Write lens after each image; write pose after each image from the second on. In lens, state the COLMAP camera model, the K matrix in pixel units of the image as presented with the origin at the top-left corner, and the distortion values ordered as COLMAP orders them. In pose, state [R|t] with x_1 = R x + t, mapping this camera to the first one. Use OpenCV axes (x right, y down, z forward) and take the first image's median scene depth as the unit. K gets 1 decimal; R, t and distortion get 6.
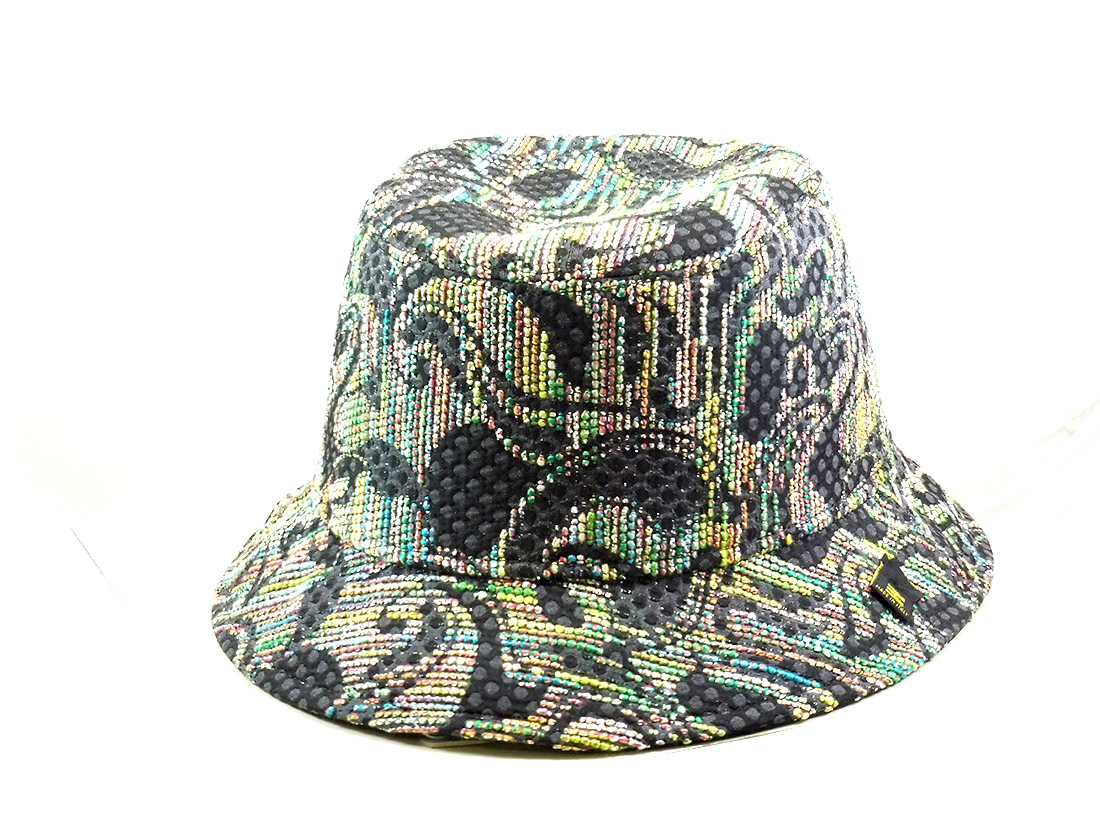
lens RADIAL K [[2762.0, 0, 536.5], [0, 2762.0, 416.0], [0, 0, 1]] dist [0.906155, -23.369978]
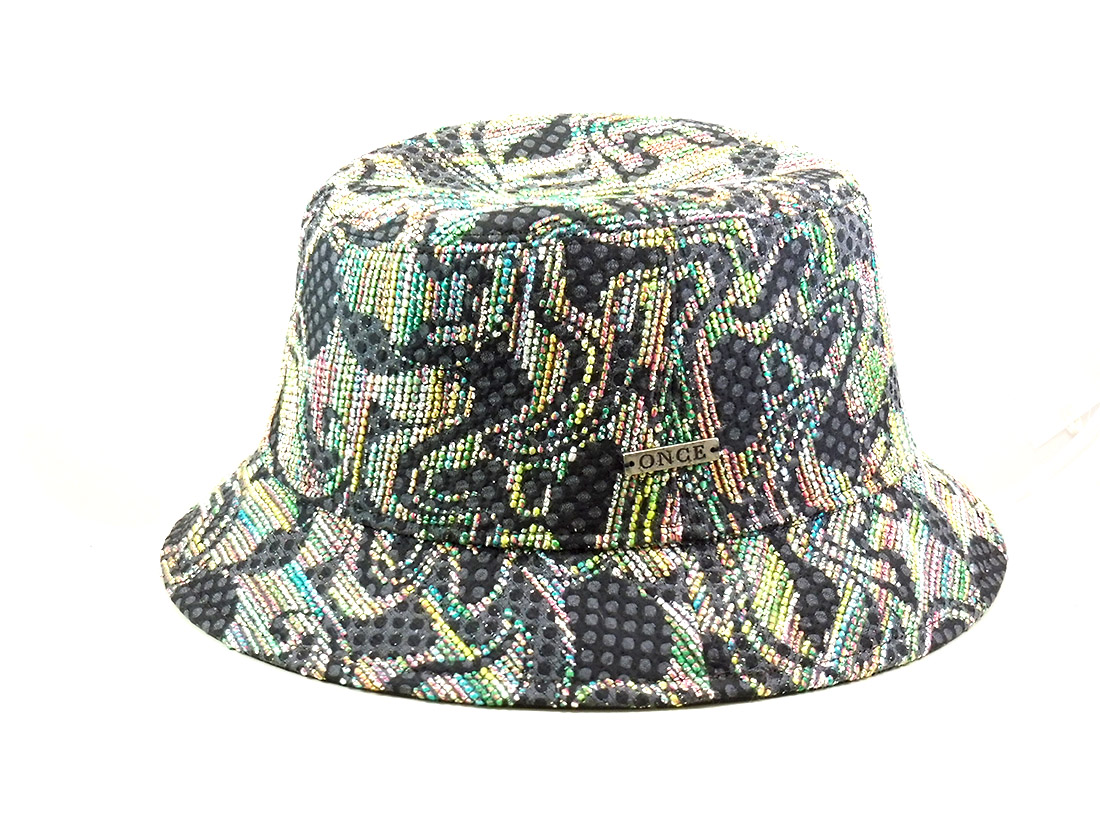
lens RADIAL K [[2762.0, 0, 536.5], [0, 2762.0, 416.0], [0, 0, 1]] dist [0.906155, -23.369978]
pose [[-0.526769, -0.254869, 0.810898, -0.886559], [0.273294, 0.852552, 0.445496, -0.506893], [-0.804875, 0.456287, -0.379444, 1.565843]]
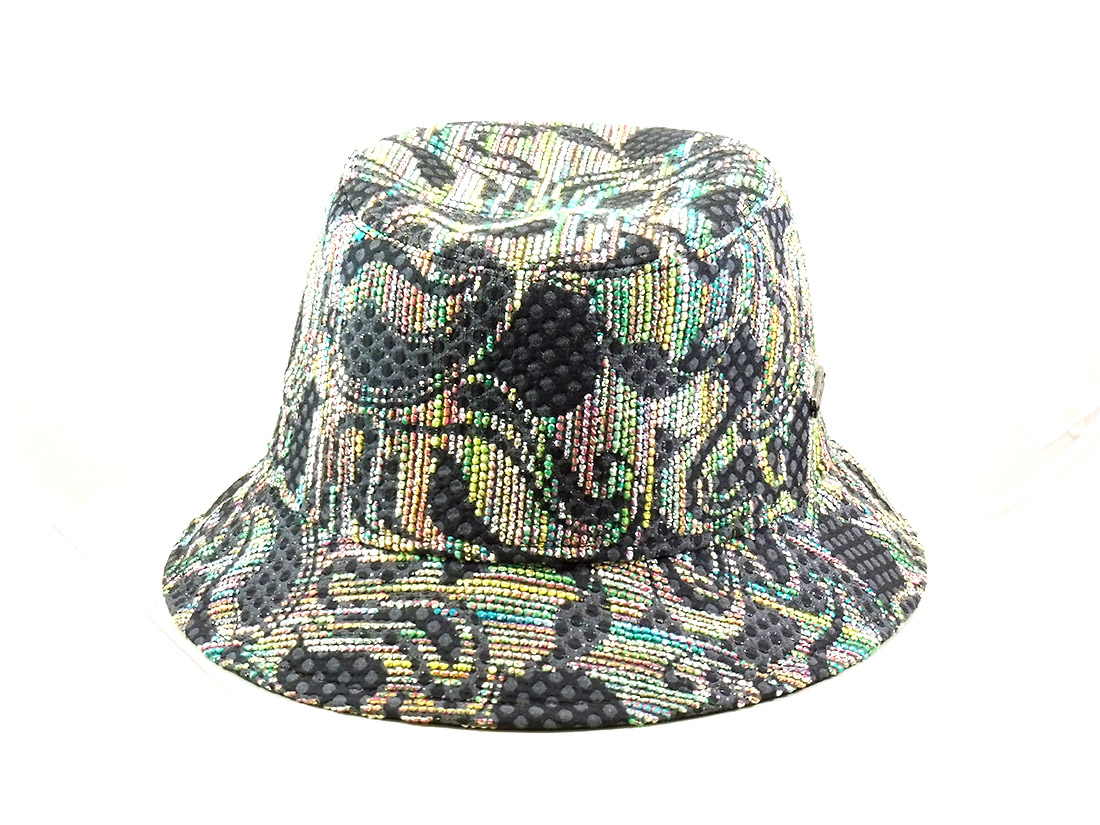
lens RADIAL K [[2762.0, 0, 536.5], [0, 2762.0, 416.0], [0, 0, 1]] dist [0.906155, -23.369978]
pose [[-0.994323, 0.039949, -0.098618, 0.146077], [-0.026052, 0.807227, 0.589666, -0.664133], [0.103163, 0.588888, -0.801604, 2.025354]]
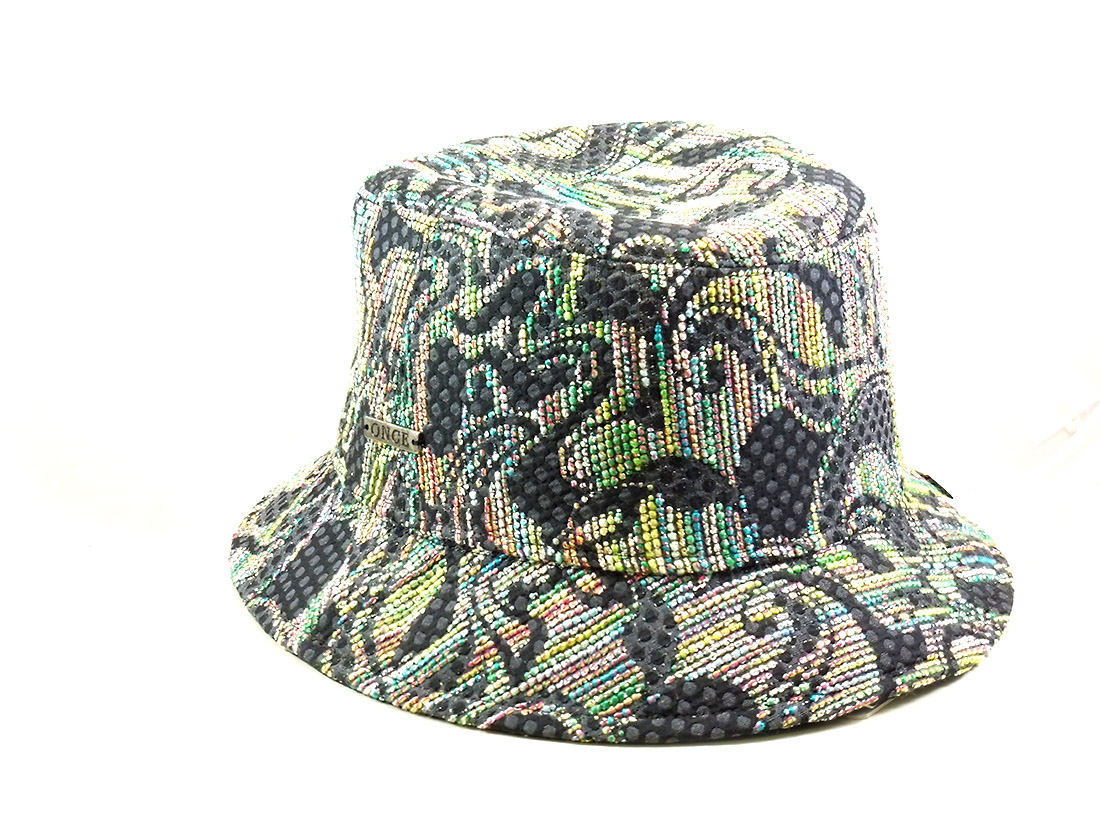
lens RADIAL K [[2762.0, 0, 536.5], [0, 2762.0, 416.0], [0, 0, 1]] dist [0.906155, -23.369978]
pose [[0.616784, -0.242611, 0.748811, -0.836252], [0.248823, 0.962628, 0.106936, -0.125089], [-0.746770, 0.120365, 0.654100, 0.401435]]
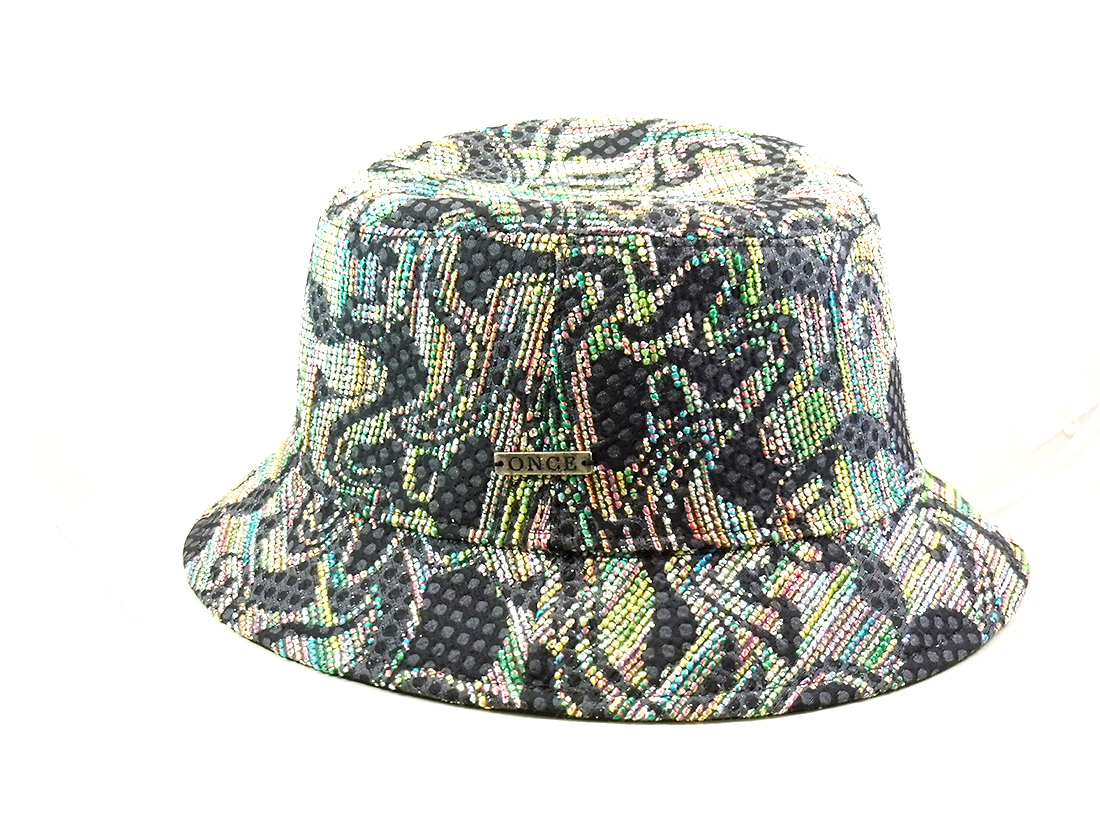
lens RADIAL K [[2762.0, 0, 536.5], [0, 2762.0, 416.0], [0, 0, 1]] dist [0.906155, -23.369978]
pose [[-0.053120, -0.302184, 0.951769, -1.053187], [0.318800, 0.898106, 0.302939, -0.347586], [-0.946332, 0.319516, 0.048629, 1.085263]]
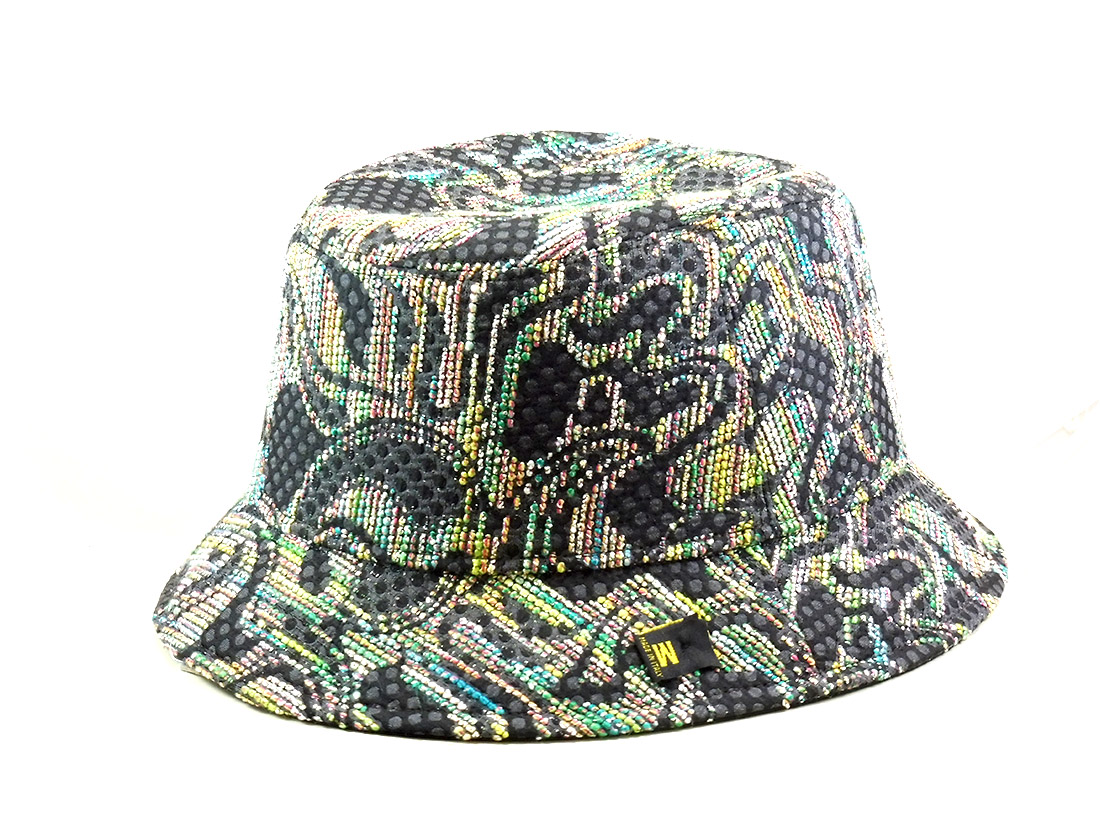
lens RADIAL K [[2762.0, 0, 536.5], [0, 2762.0, 416.0], [0, 0, 1]] dist [0.906155, -23.369978]
pose [[0.767572, 0.197877, -0.609654, 0.690117], [-0.193014, 0.978361, 0.074539, -0.081404], [0.611211, 0.060458, 0.789155, 0.227699]]
